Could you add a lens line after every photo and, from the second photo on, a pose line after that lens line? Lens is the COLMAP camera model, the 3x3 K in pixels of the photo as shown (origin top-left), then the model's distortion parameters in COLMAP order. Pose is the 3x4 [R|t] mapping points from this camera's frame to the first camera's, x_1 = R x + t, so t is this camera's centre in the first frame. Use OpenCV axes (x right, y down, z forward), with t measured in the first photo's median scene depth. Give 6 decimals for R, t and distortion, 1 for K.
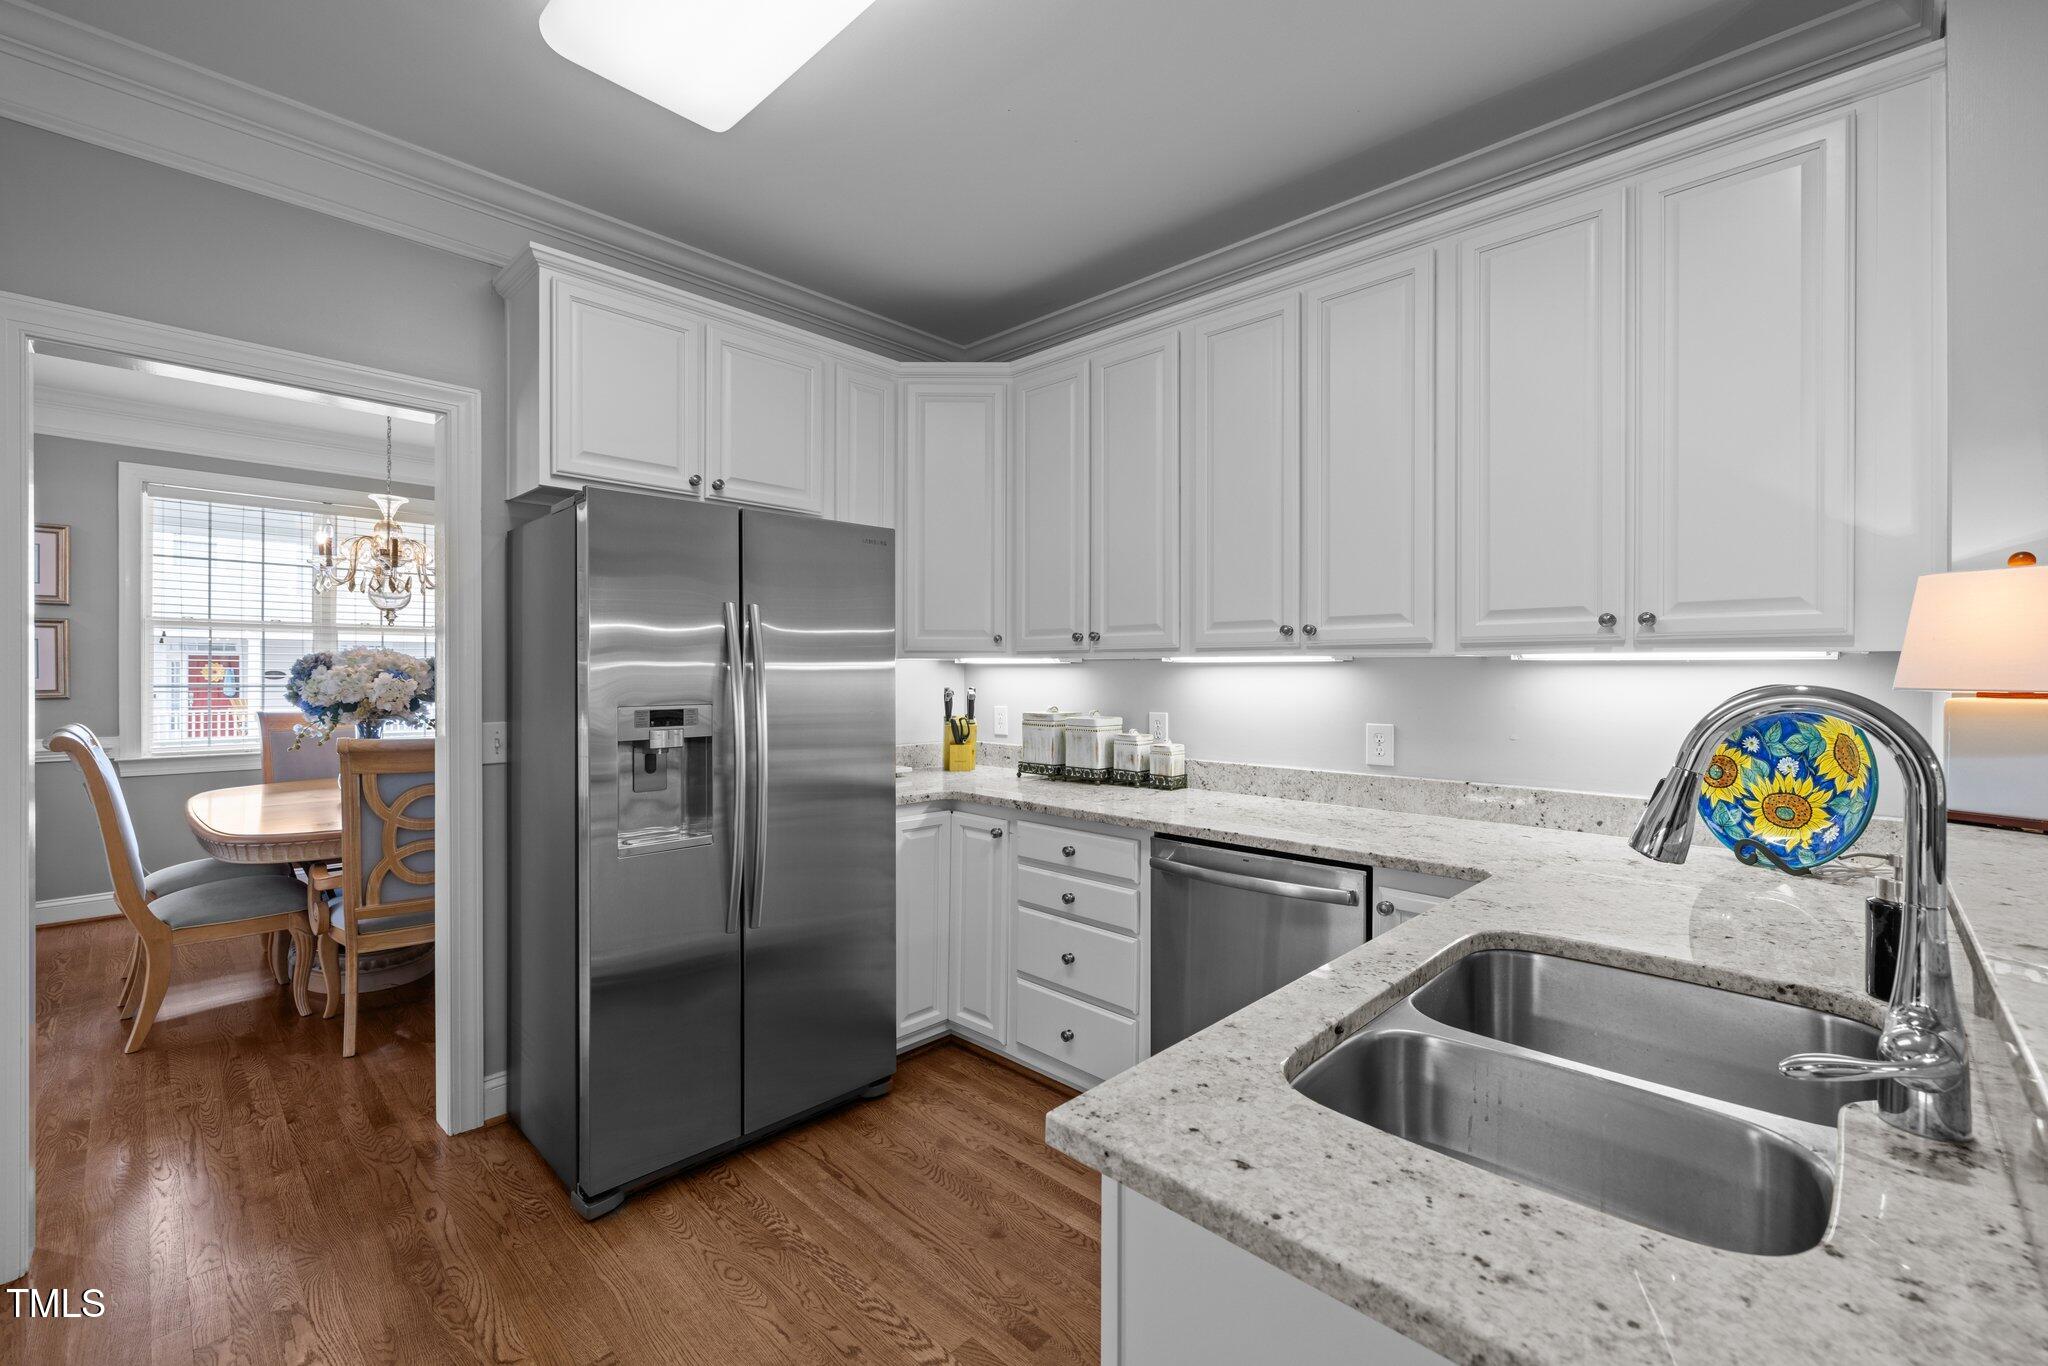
lens RADIAL K [[853.2, 0, 1026.0], [0, 853.2, 677.7], [0, 0, 1]] dist [0.002293, 0.000274]
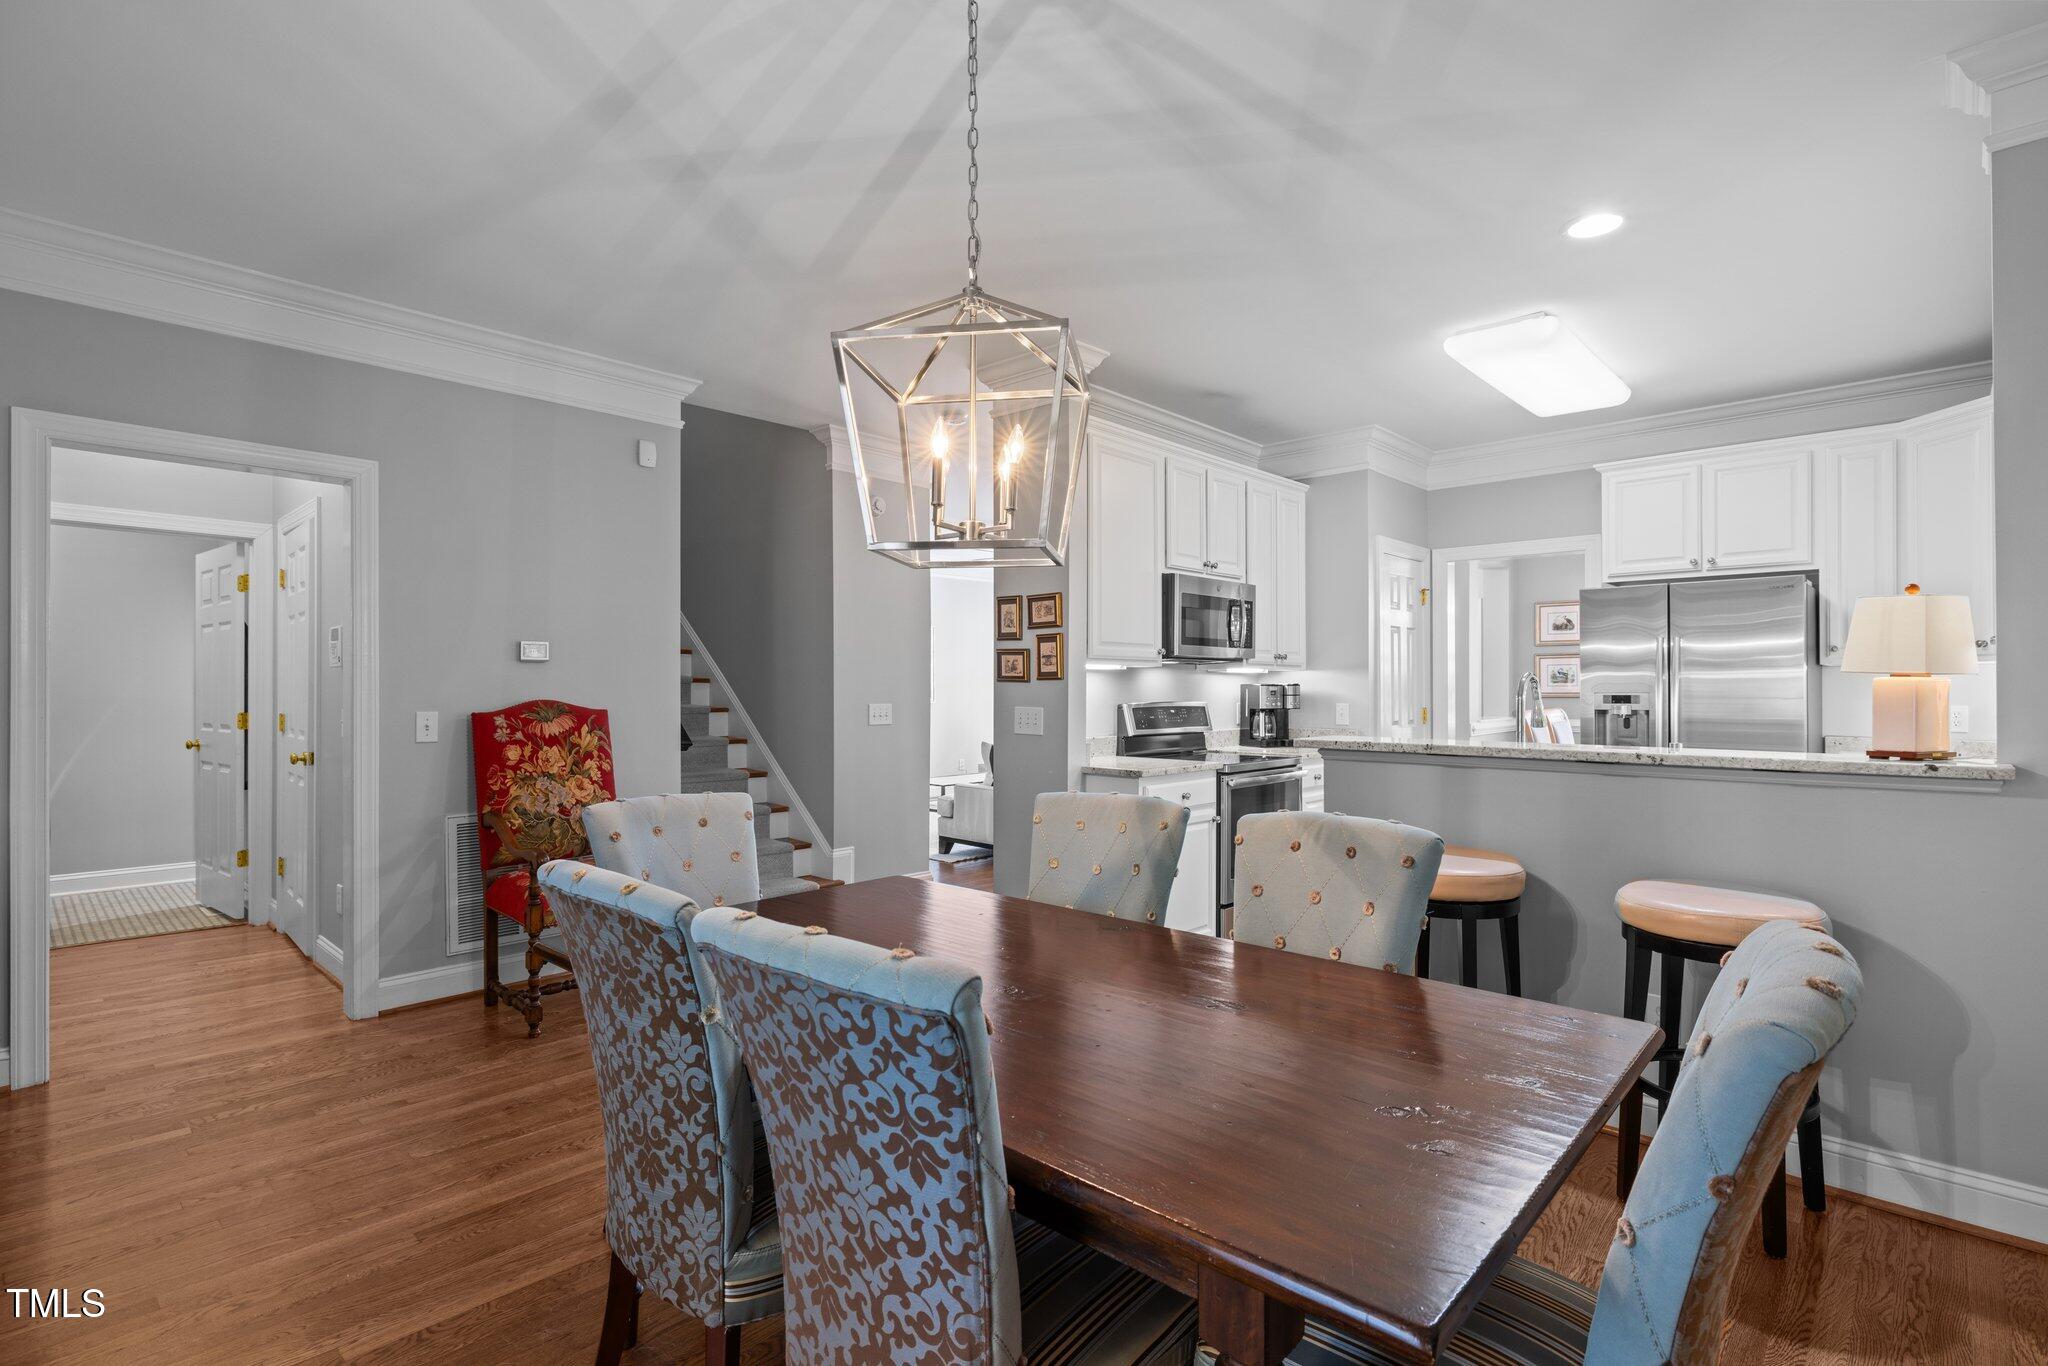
lens RADIAL K [[978.4, 0, 1019.1], [0, 978.4, 688.6], [0, 0, 1]] dist [0.000415, 0.000121]
pose [[0.008910, -0.003360, -0.999955, 1.613106], [-0.005476, 0.999979, -0.003409, 0.033041], [0.999945, 0.005506, 0.008892, -0.360897]]
